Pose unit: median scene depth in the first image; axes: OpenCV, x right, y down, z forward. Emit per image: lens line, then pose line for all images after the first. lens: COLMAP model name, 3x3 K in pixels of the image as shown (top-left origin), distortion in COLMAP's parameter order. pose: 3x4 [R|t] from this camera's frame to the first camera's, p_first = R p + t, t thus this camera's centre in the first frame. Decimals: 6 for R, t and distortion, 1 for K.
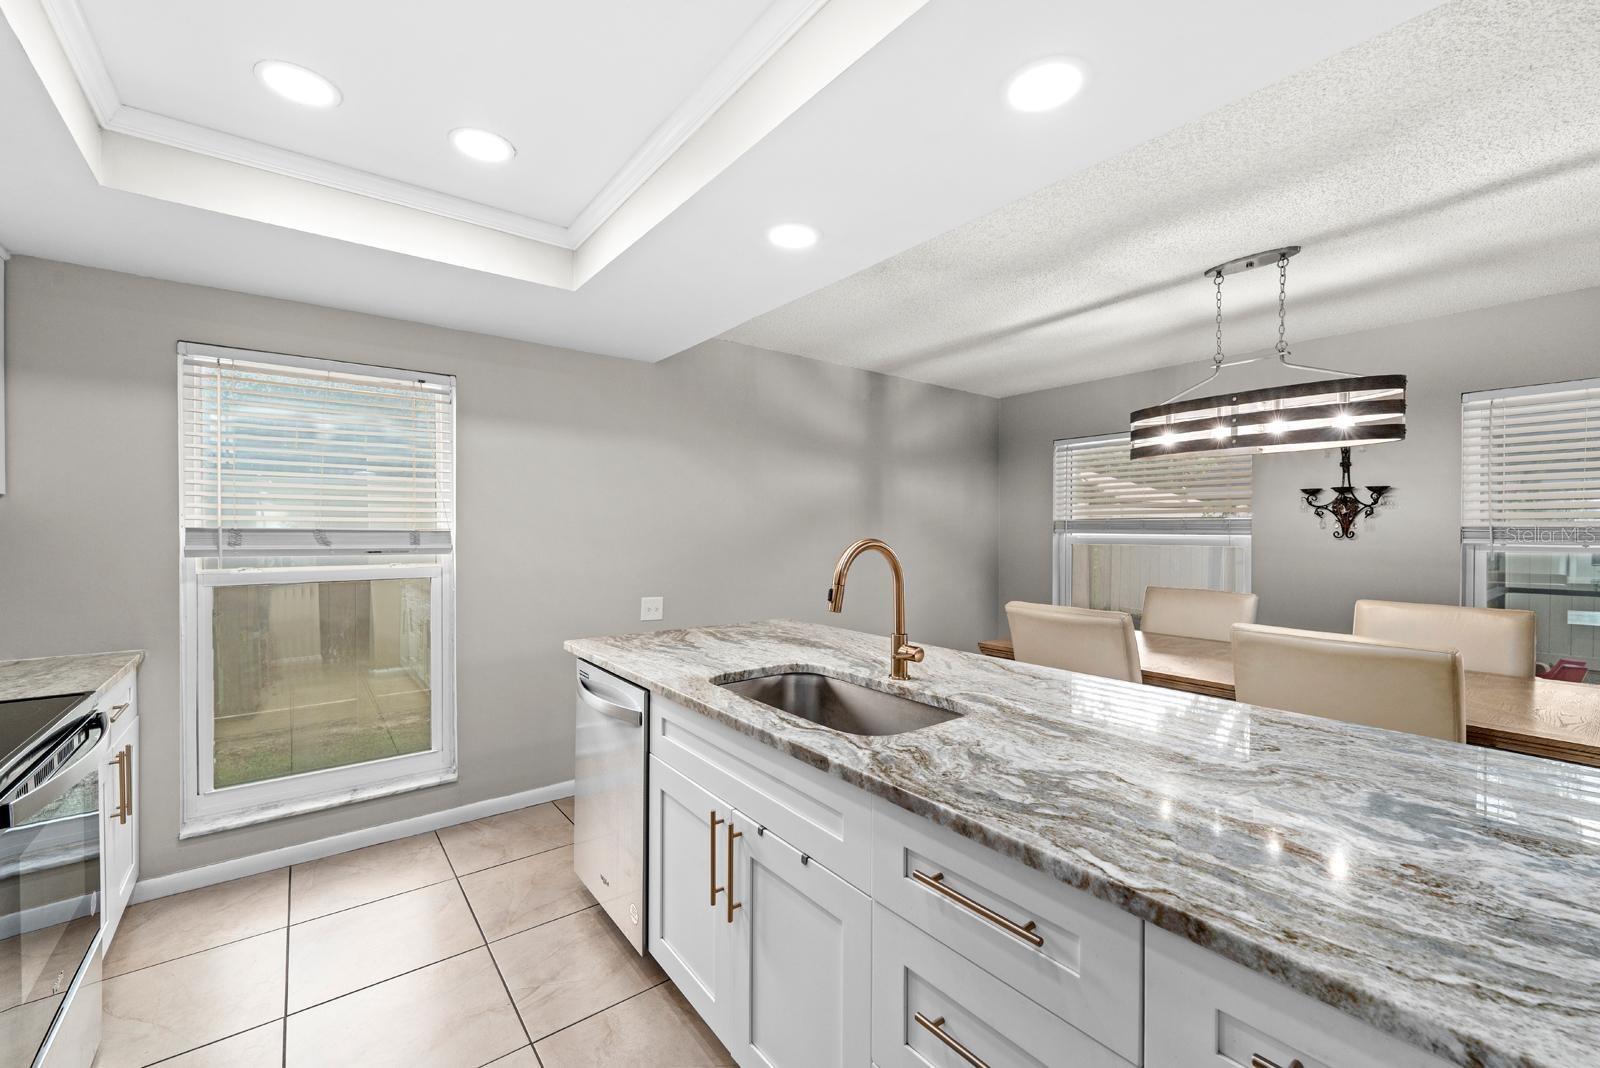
lens RADIAL K [[657.0, 0, 786.4], [0, 657.0, 535.8], [0, 0, 1]] dist [0.001277, 0.000067]
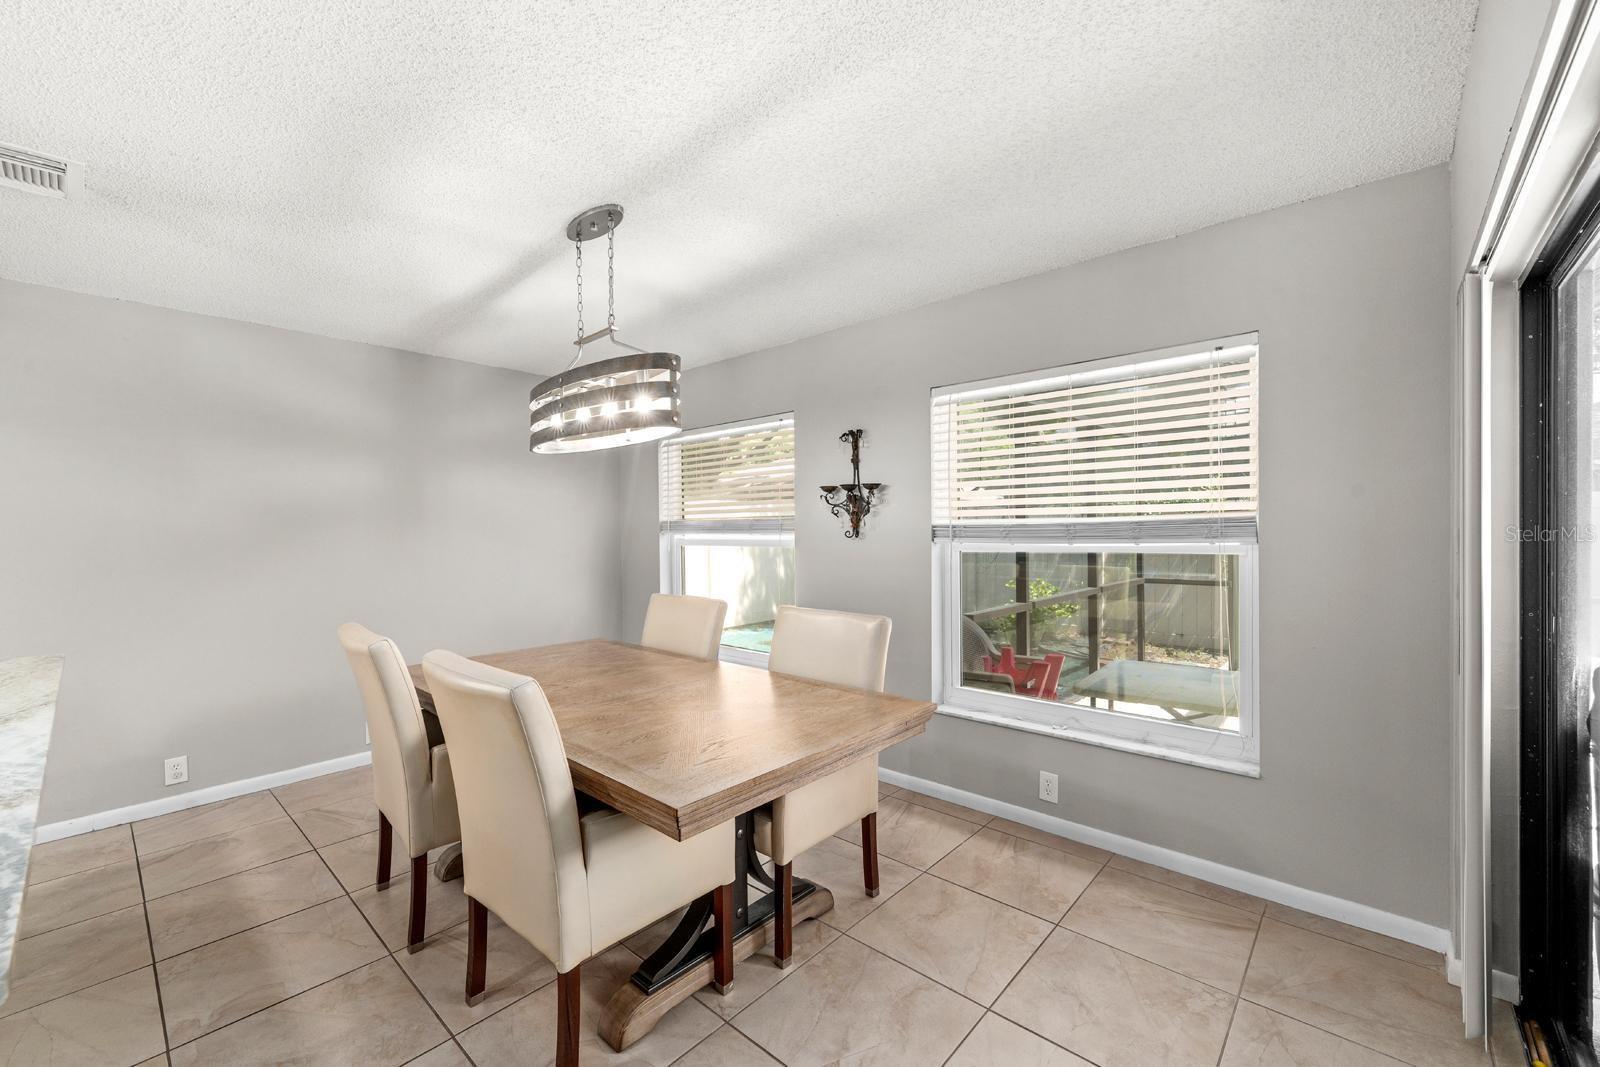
lens RADIAL K [[657.0, 0, 801.7], [0, 657.0, 530.2], [0, 0, 1]] dist [0.001277, 0.000067]
pose [[0.980874, -0.002732, 0.194624, 0.662847], [0.005424, 0.999897, -0.013301, 0.005808], [-0.194567, 0.014103, 0.980788, 0.086337]]
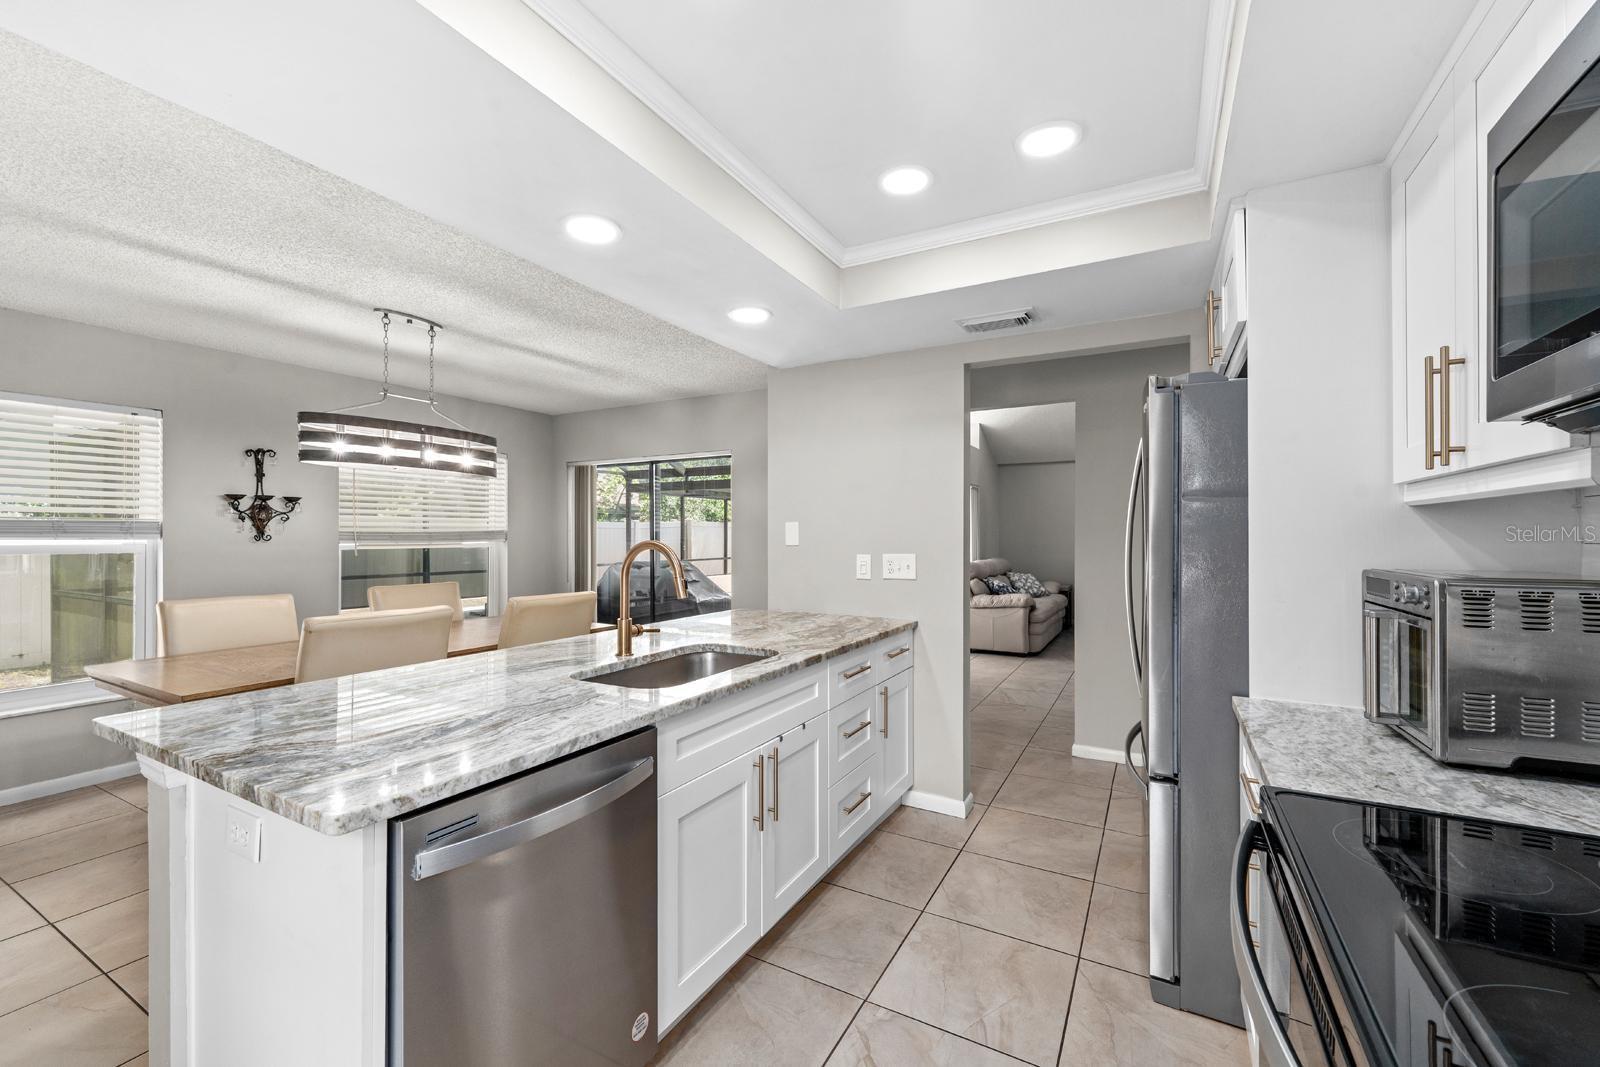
lens RADIAL K [[657.0, 0, 805.0], [0, 657.0, 535.7], [0, 0, 1]] dist [0.001277, 0.000067]
pose [[-0.402062, -0.002382, 0.915610, -0.618562], [0.009057, 0.999937, 0.006579, -0.004799], [-0.915568, 0.010938, -0.402015, 0.678709]]
